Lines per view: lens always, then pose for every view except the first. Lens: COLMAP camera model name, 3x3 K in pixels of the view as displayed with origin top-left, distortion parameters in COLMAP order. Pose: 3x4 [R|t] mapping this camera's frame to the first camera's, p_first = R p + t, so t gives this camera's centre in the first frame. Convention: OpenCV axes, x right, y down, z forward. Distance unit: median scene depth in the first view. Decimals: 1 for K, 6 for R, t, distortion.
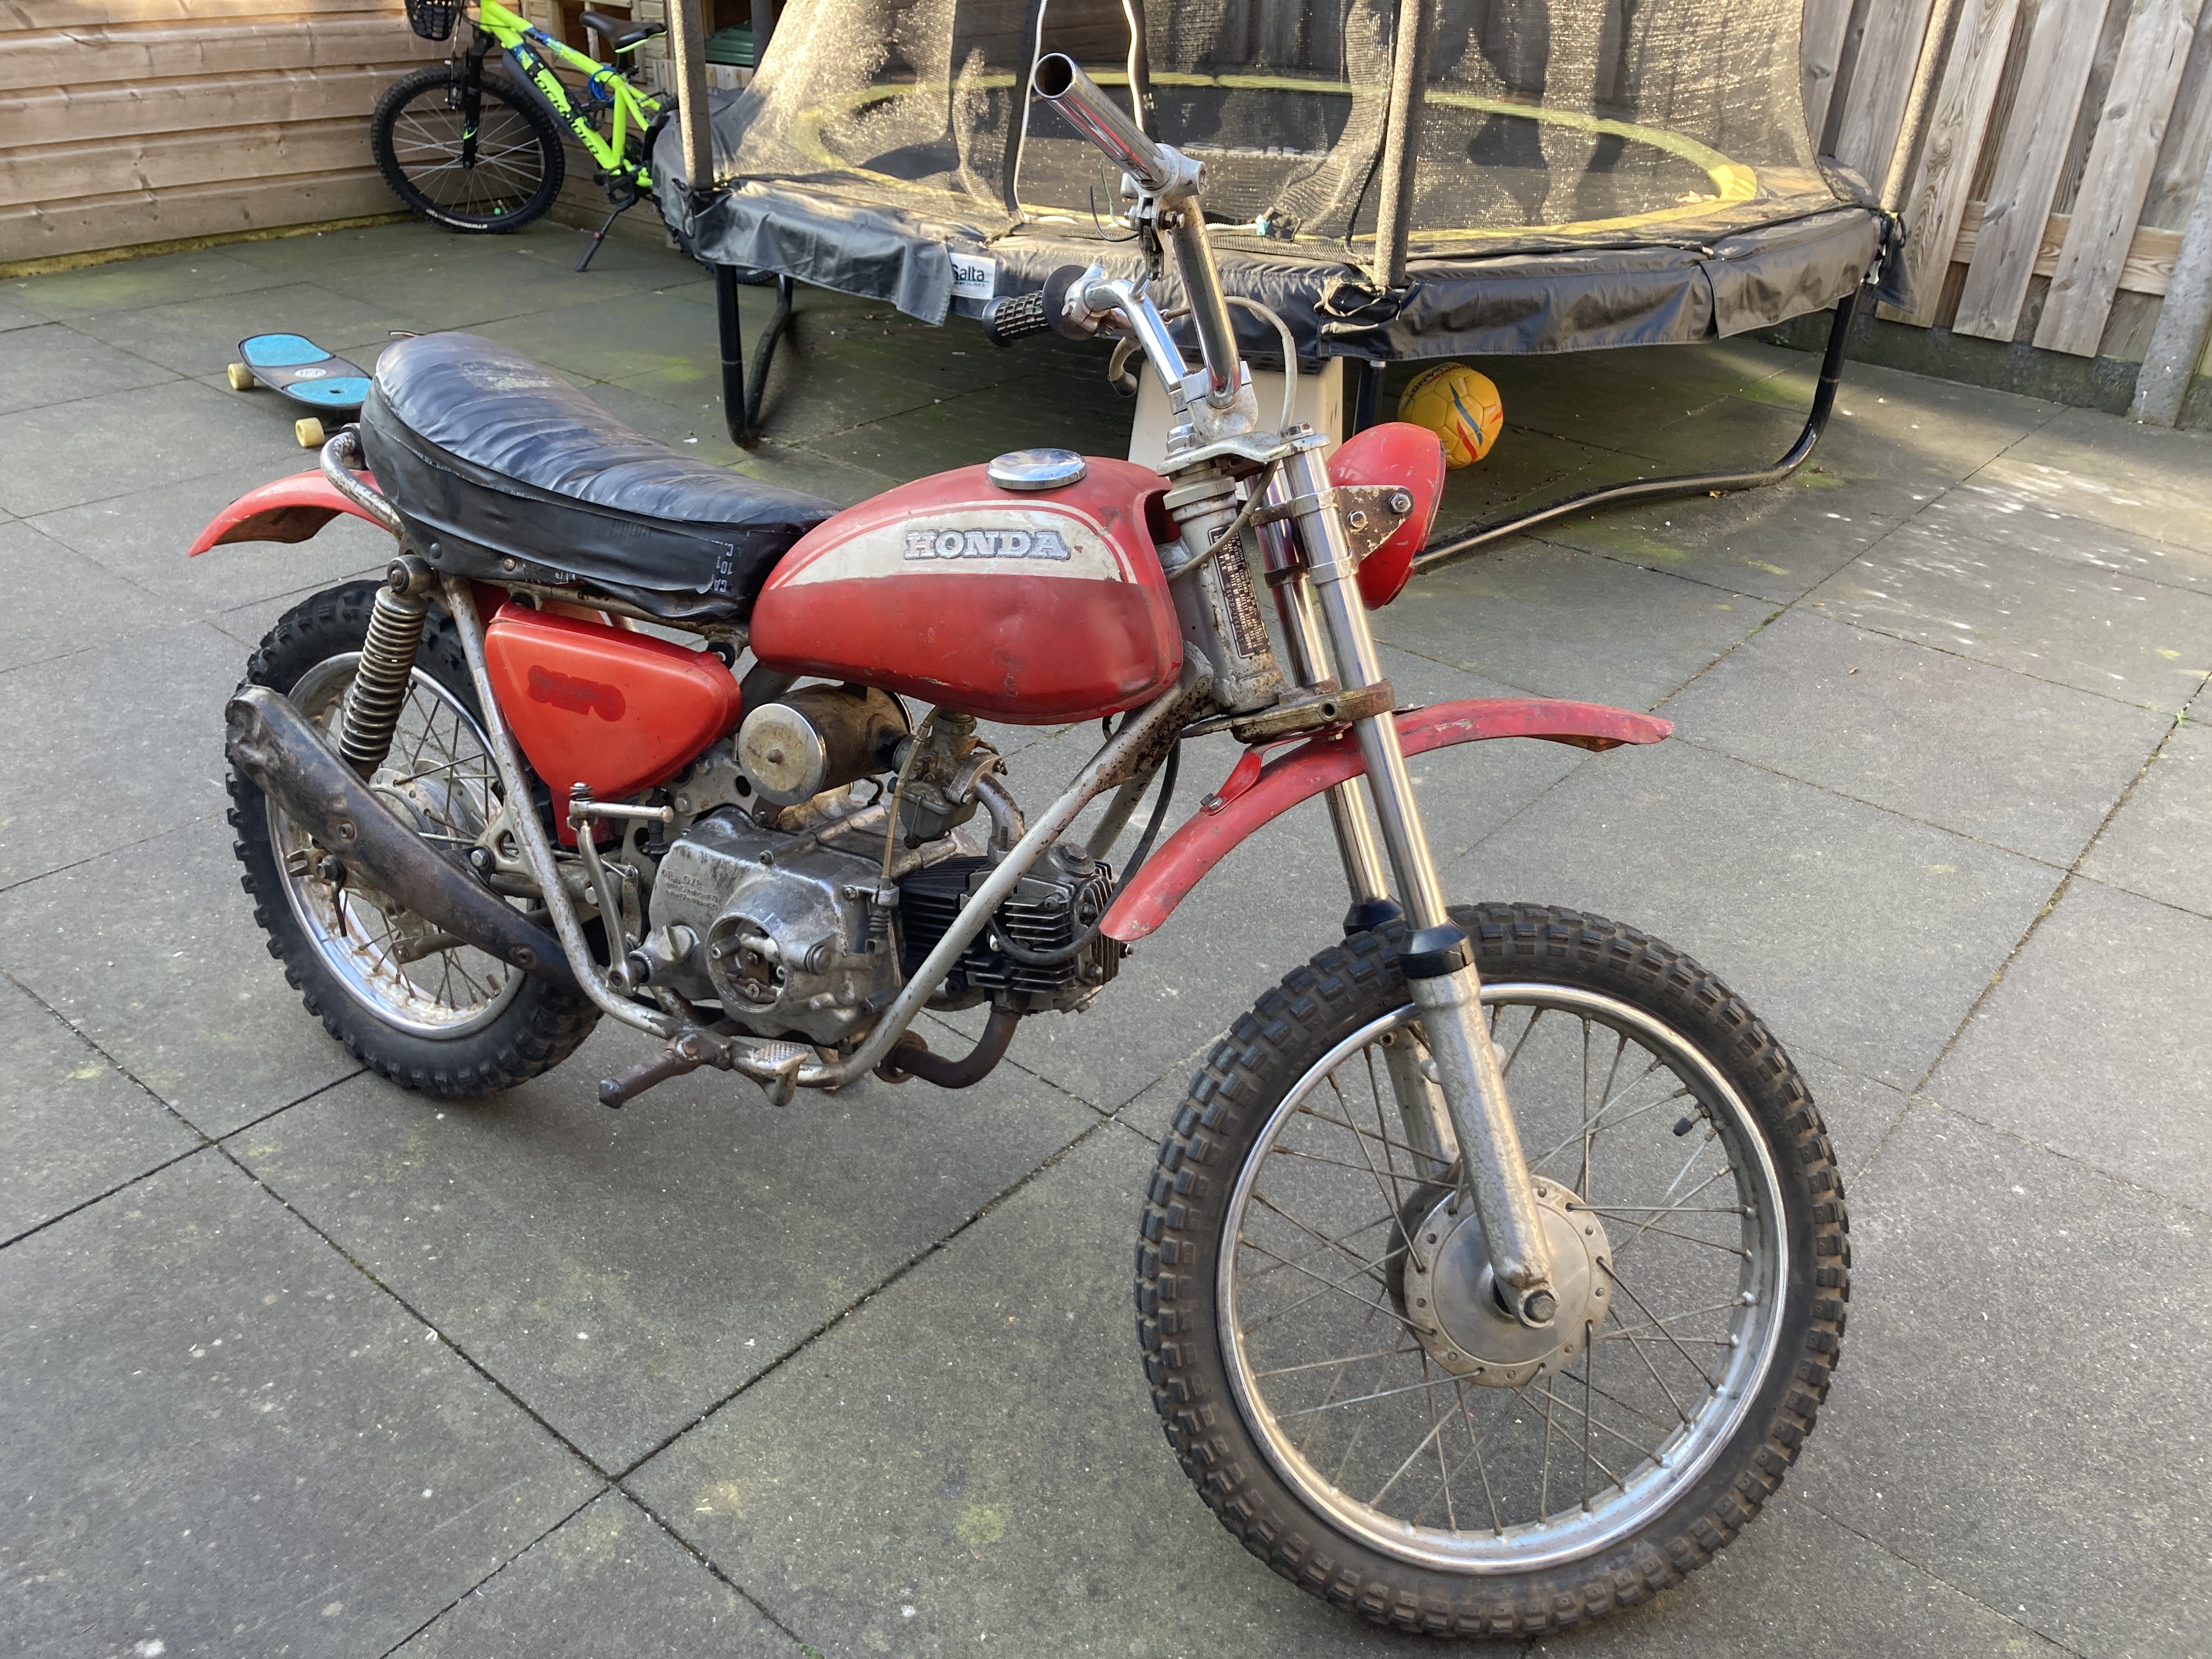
lens RADIAL K [[1841.7, 0, 1116.5], [0, 1841.7, 812.8], [0, 0, 1]] dist [0.004733, 0.021338]
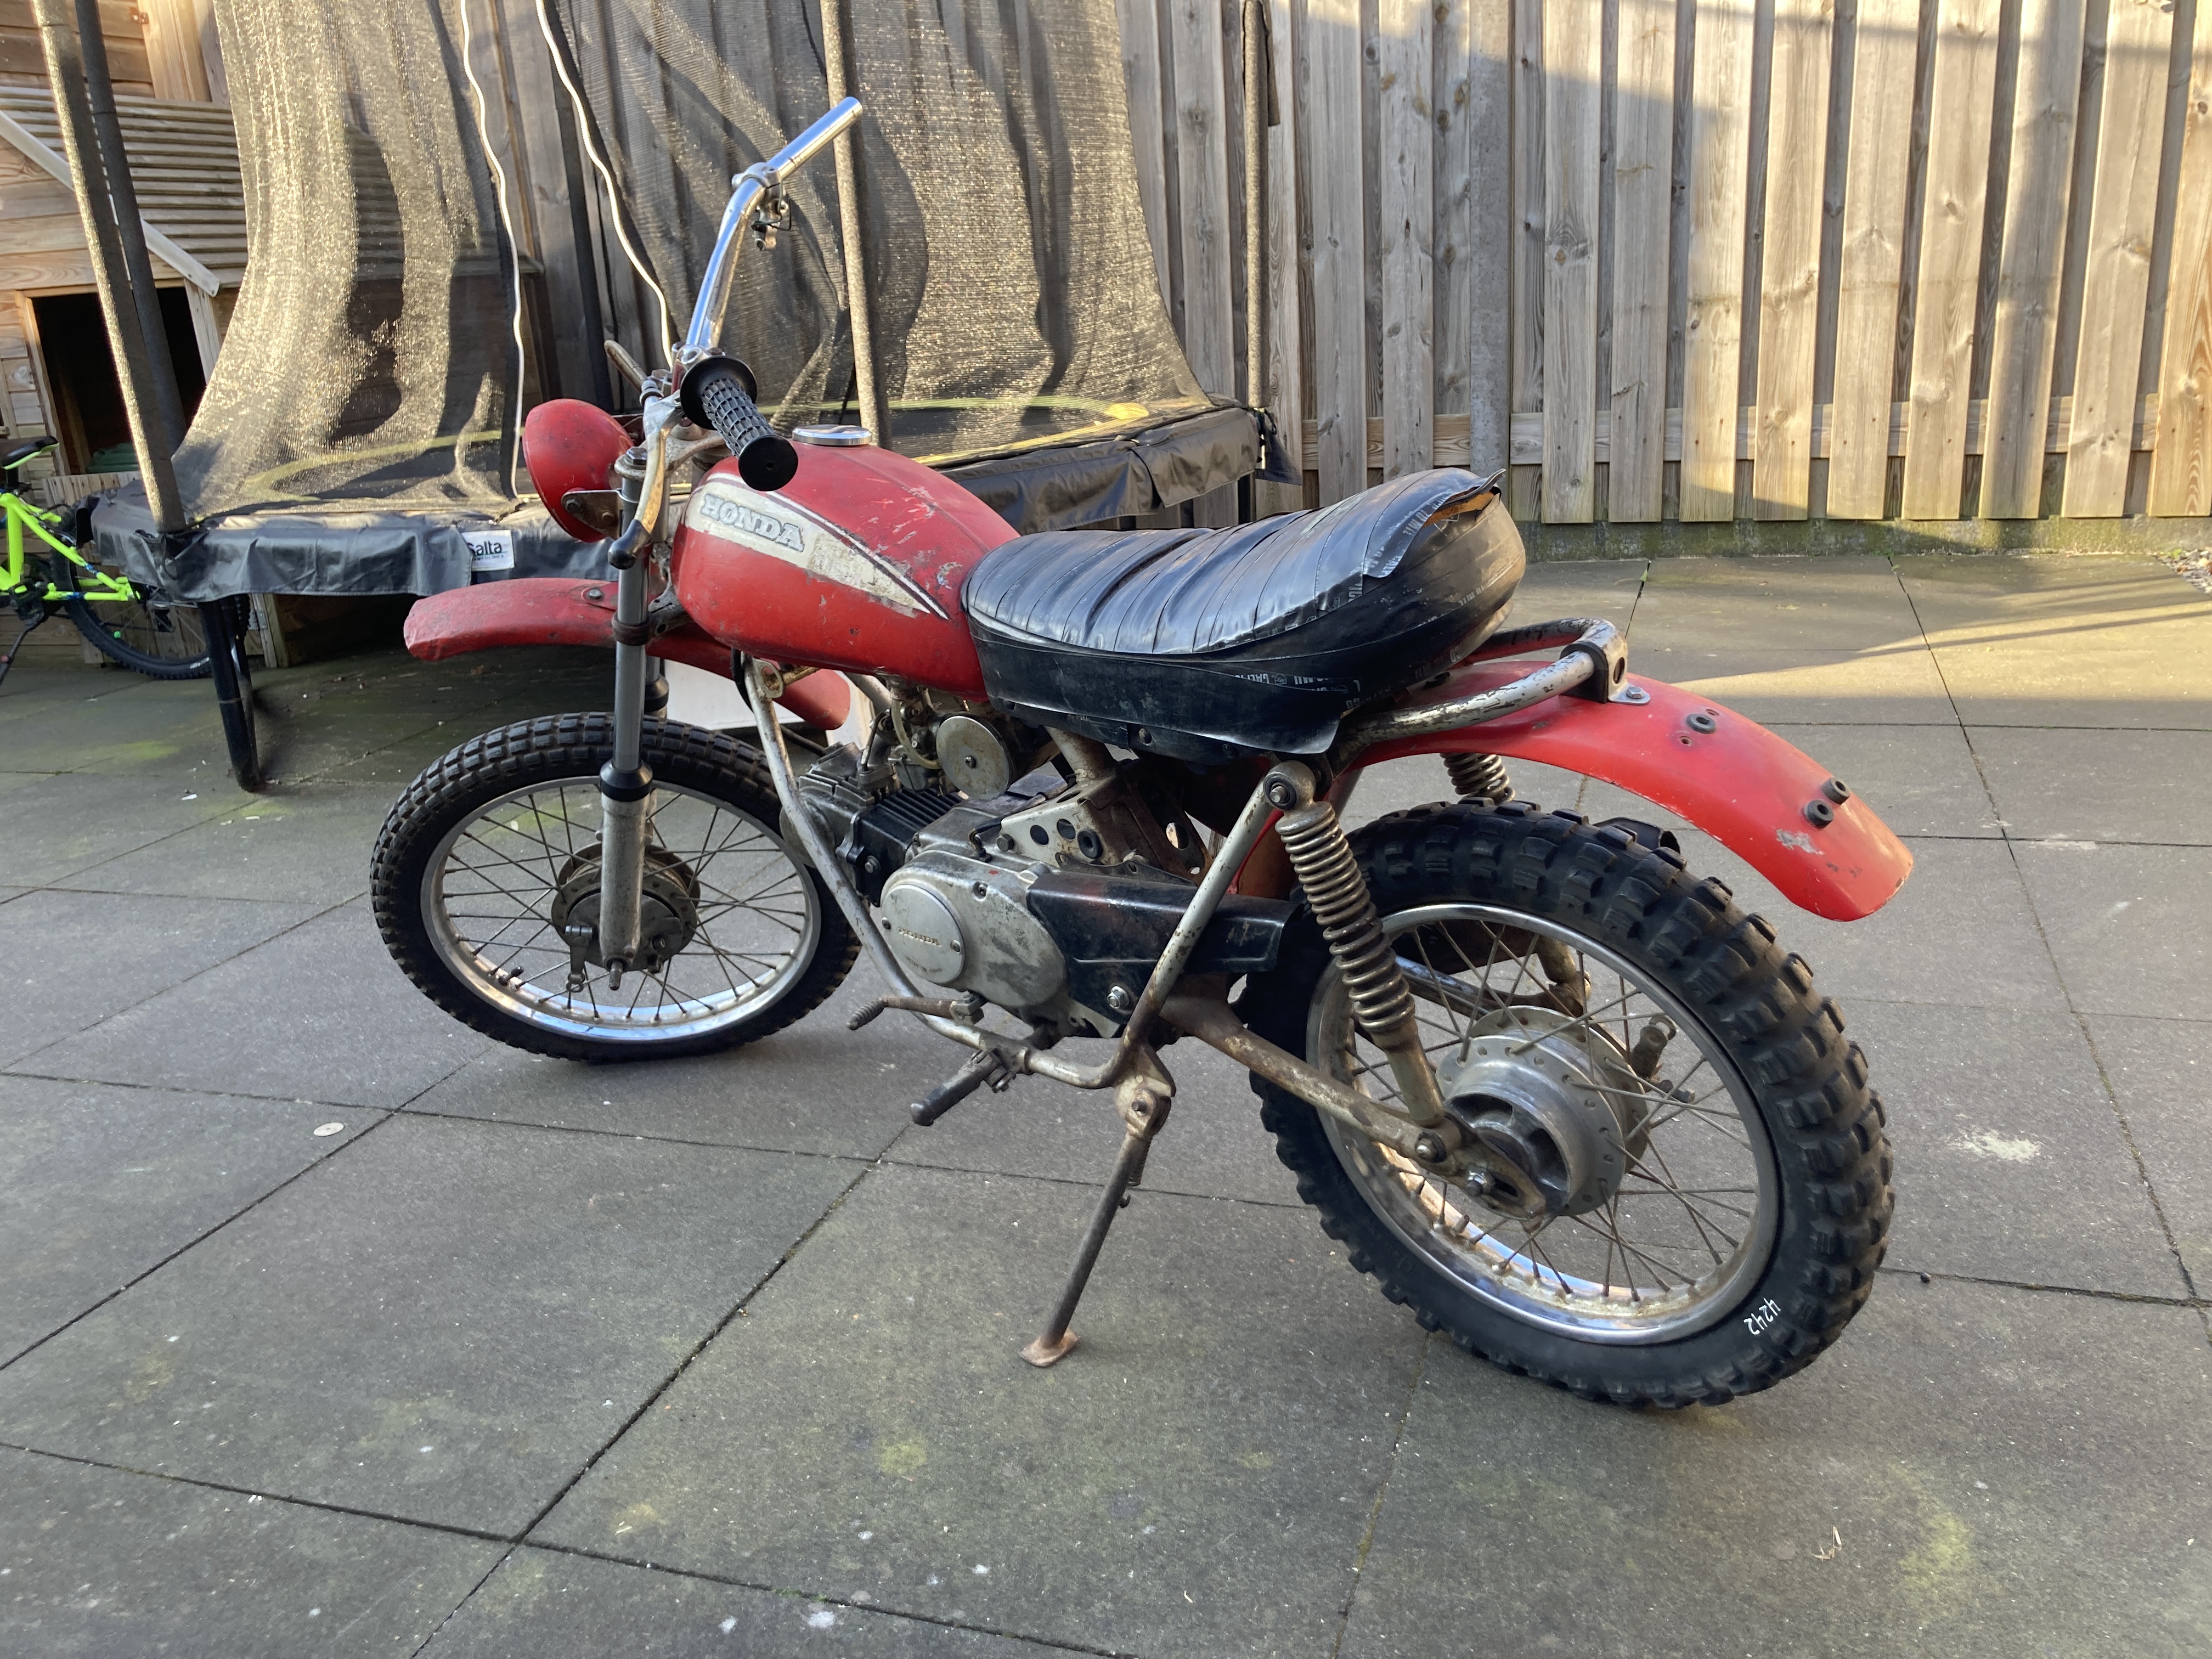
lens RADIAL K [[1841.7, 0, 1121.3], [0, 1841.7, 819.6], [0, 0, 1]] dist [0.004733, 0.021338]
pose [[0.929920, -0.198613, 0.309520, -0.098841], [0.258966, 0.951225, -0.167654, 0.120731], [-0.261125, 0.236060, 0.935997, -0.033609]]
